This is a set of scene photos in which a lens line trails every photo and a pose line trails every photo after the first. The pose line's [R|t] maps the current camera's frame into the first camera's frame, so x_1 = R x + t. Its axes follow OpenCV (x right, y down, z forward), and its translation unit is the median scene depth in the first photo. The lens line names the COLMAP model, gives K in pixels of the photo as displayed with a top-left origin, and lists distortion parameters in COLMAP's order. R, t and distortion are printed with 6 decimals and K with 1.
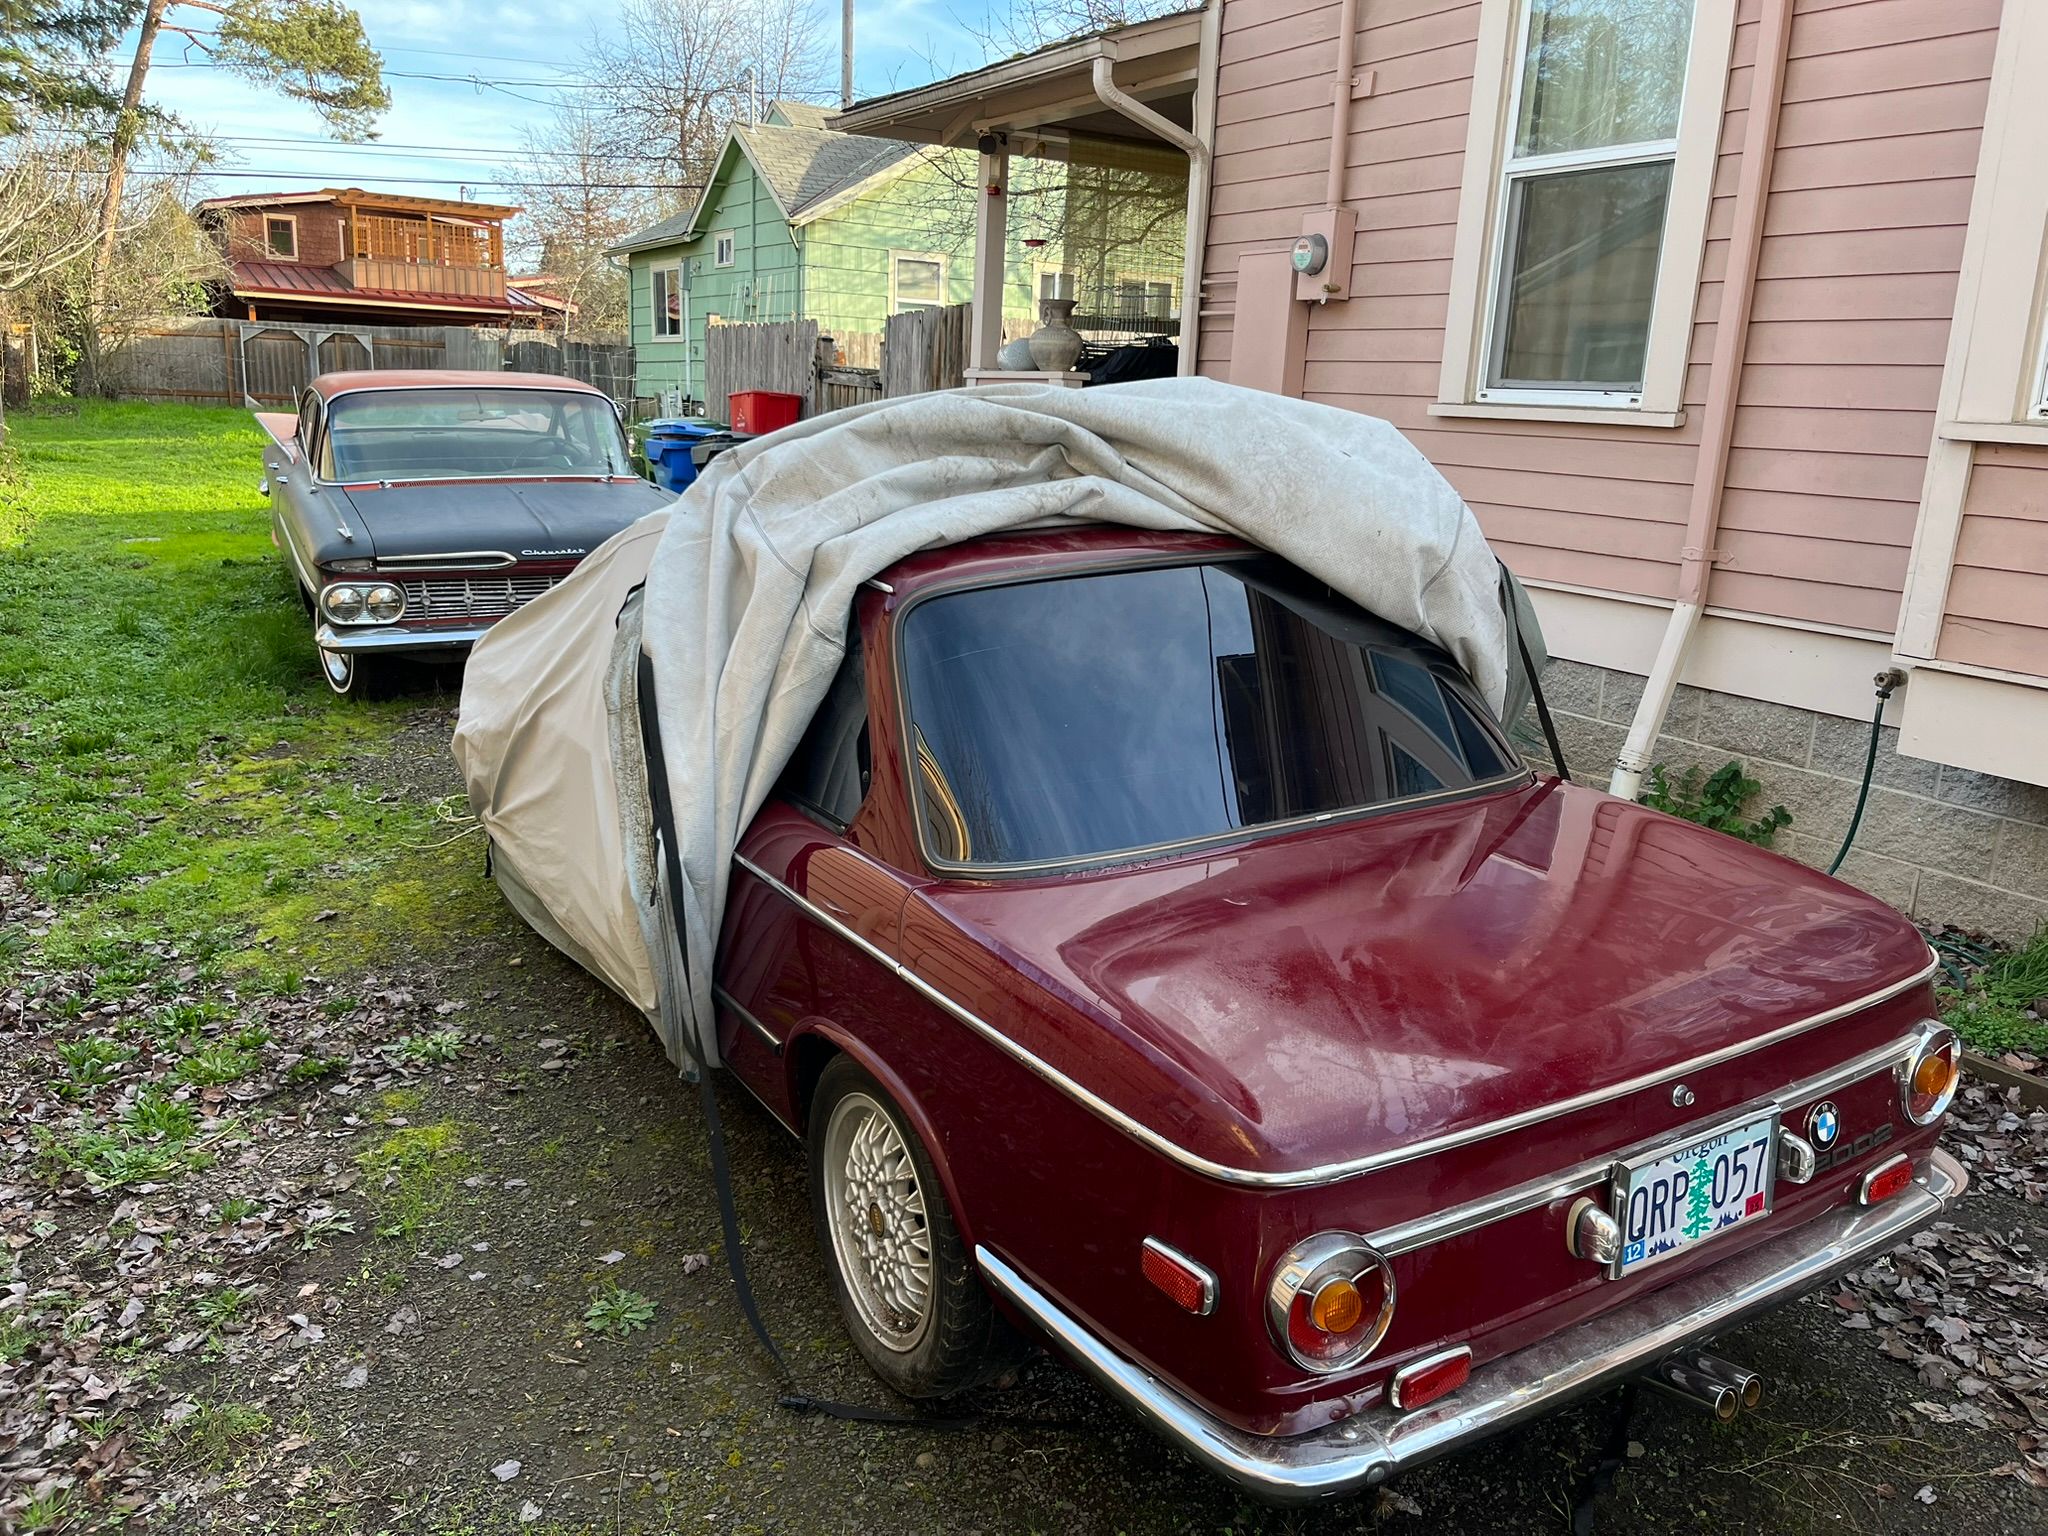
lens RADIAL K [[1553.8, 0, 1027.1], [0, 1553.8, 758.7], [0, 0, 1]] dist [0.007603, -0.010765]
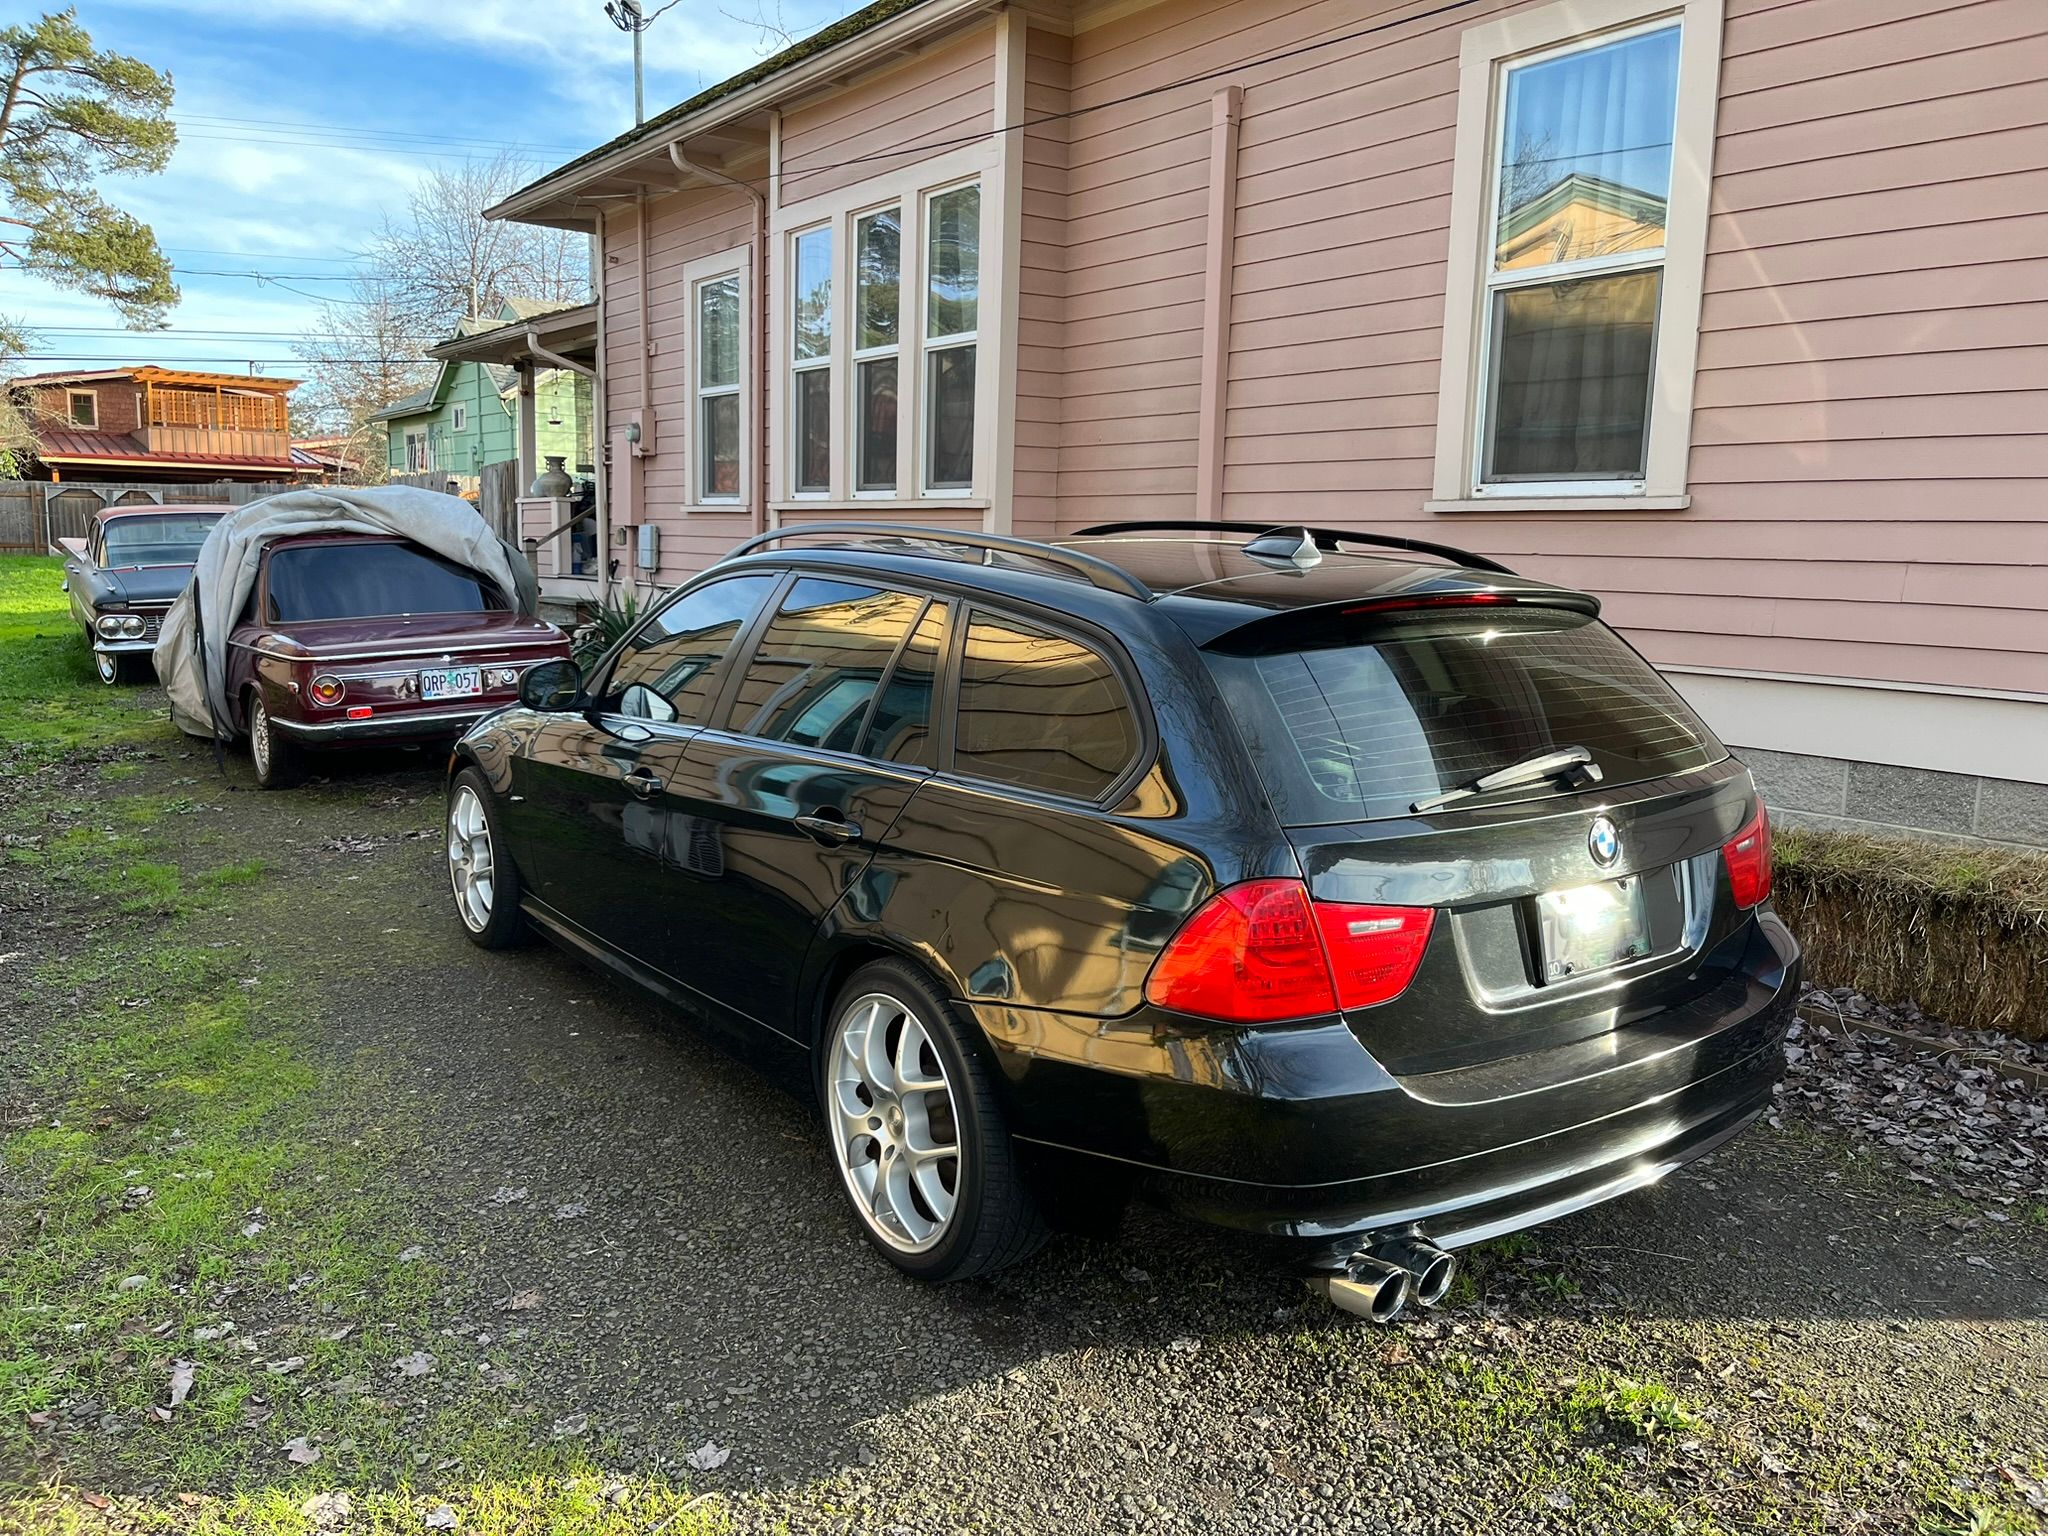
lens RADIAL K [[1553.8, 0, 1006.7], [0, 1553.8, 776.4], [0, 0, 1]] dist [0.007603, -0.010765]
pose [[0.995418, -0.033308, 0.089627, 0.404309], [0.040364, 0.996129, -0.078095, 0.240130], [-0.086679, 0.081354, 0.992909, -0.819656]]
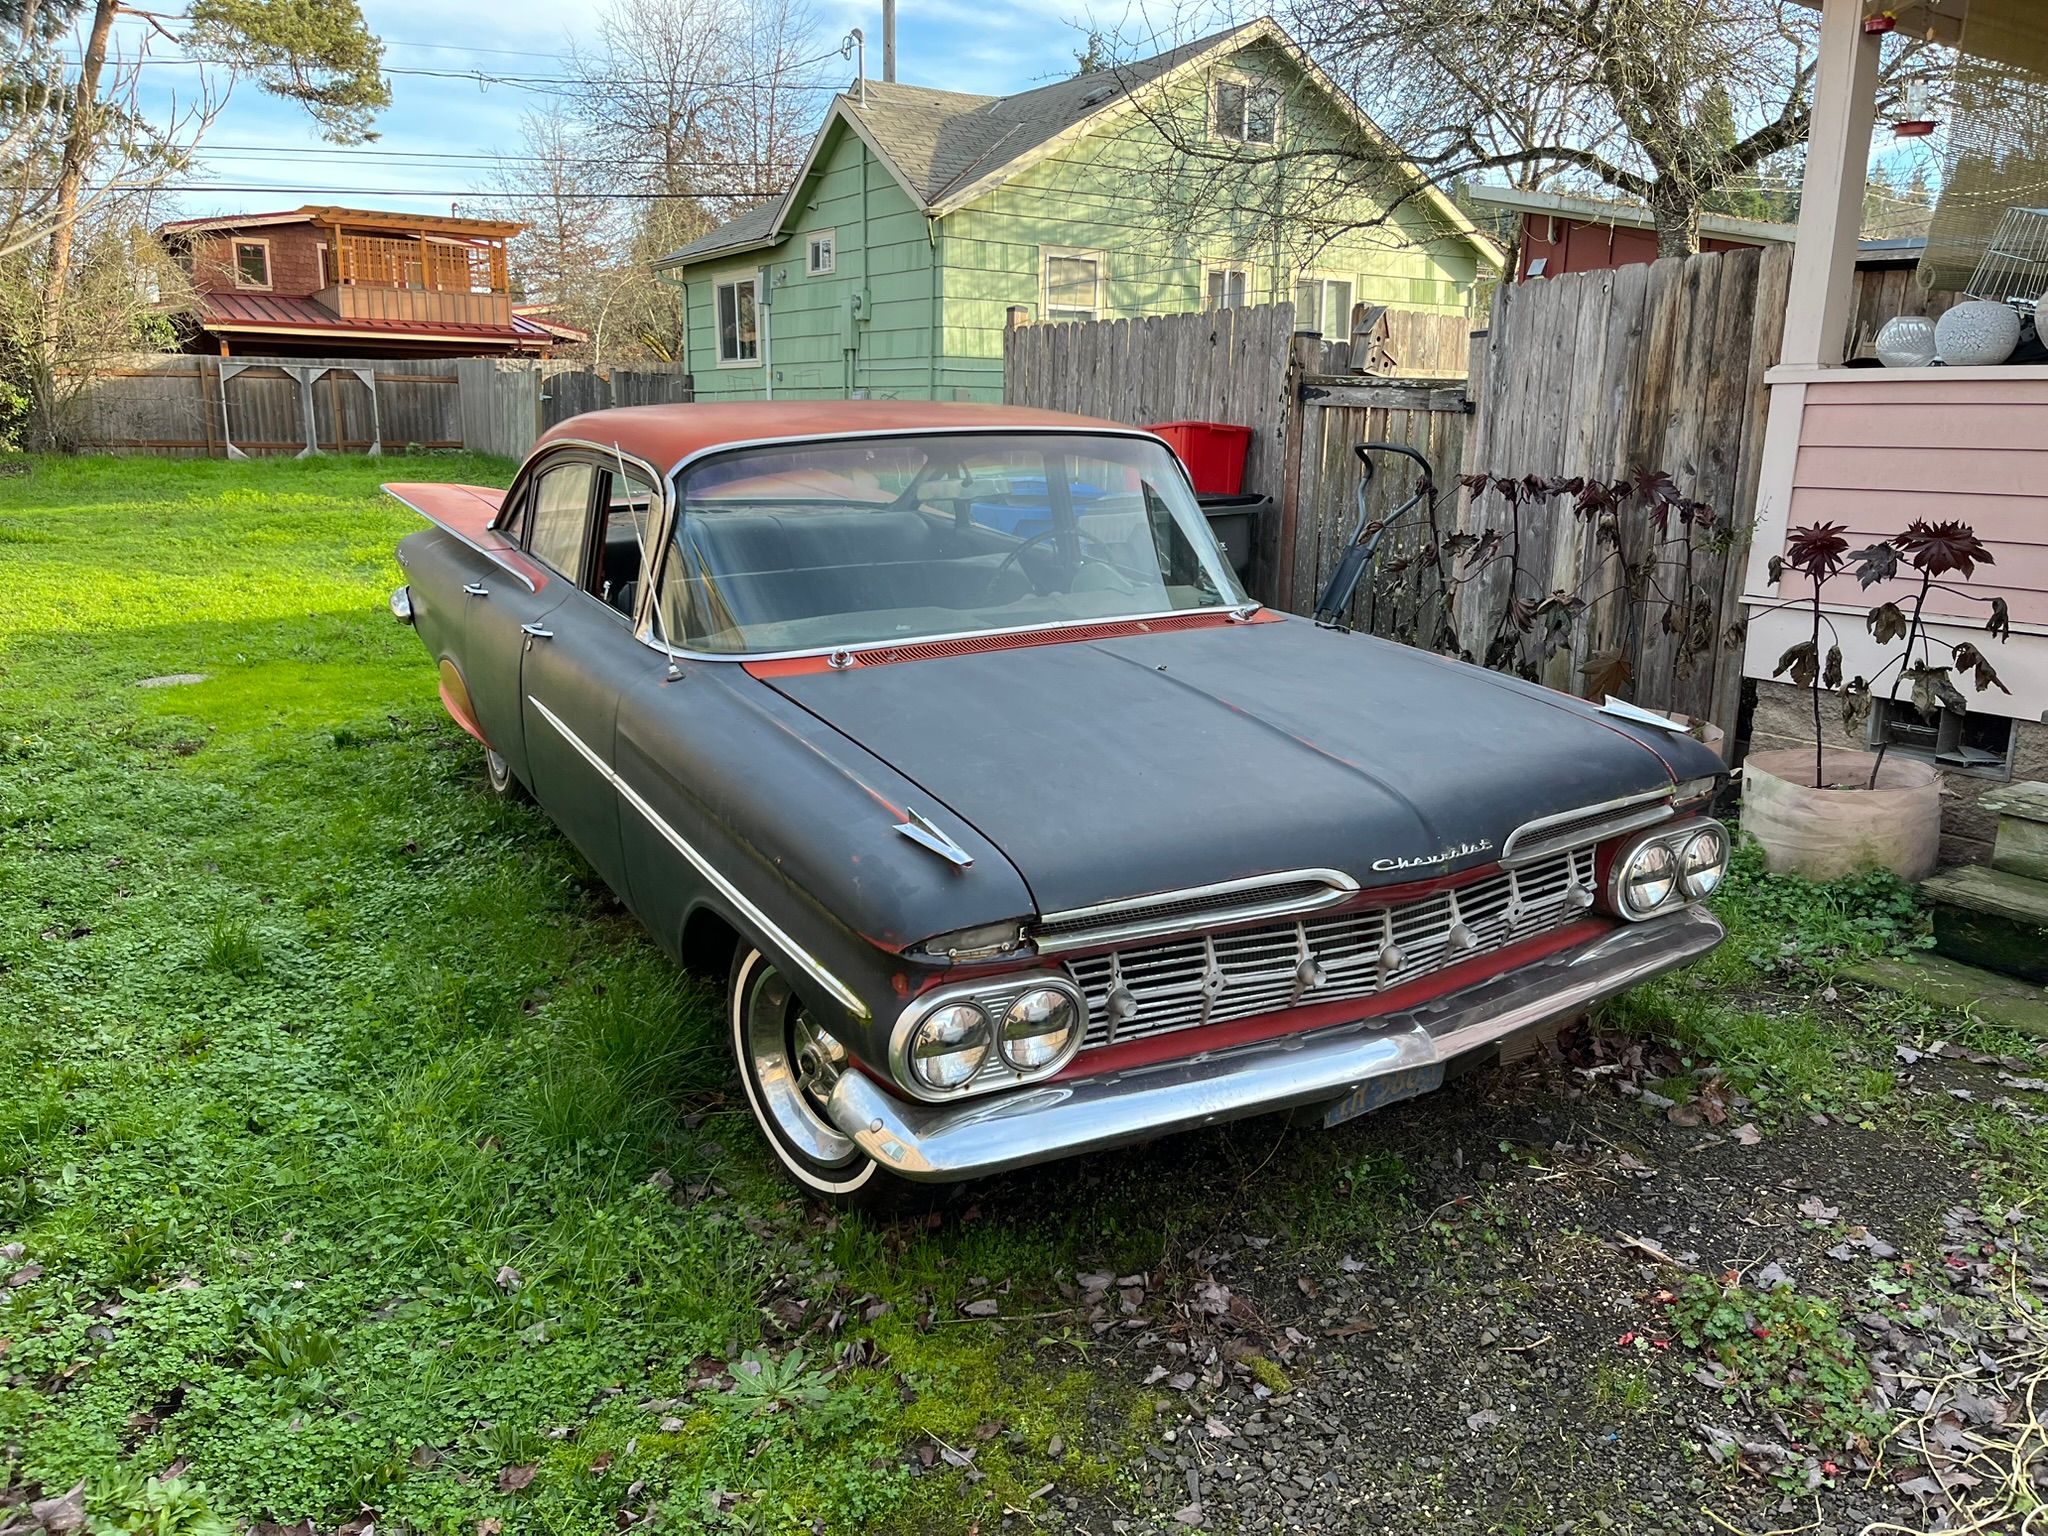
lens RADIAL K [[1553.8, 0, 1030.9], [0, 1553.8, 760.8], [0, 0, 1]] dist [0.007603, -0.010765]
pose [[0.999032, -0.033927, 0.027987, -0.093752], [0.034285, 0.999335, -0.012443, -0.035108], [-0.027546, 0.013390, 0.999531, 0.140360]]
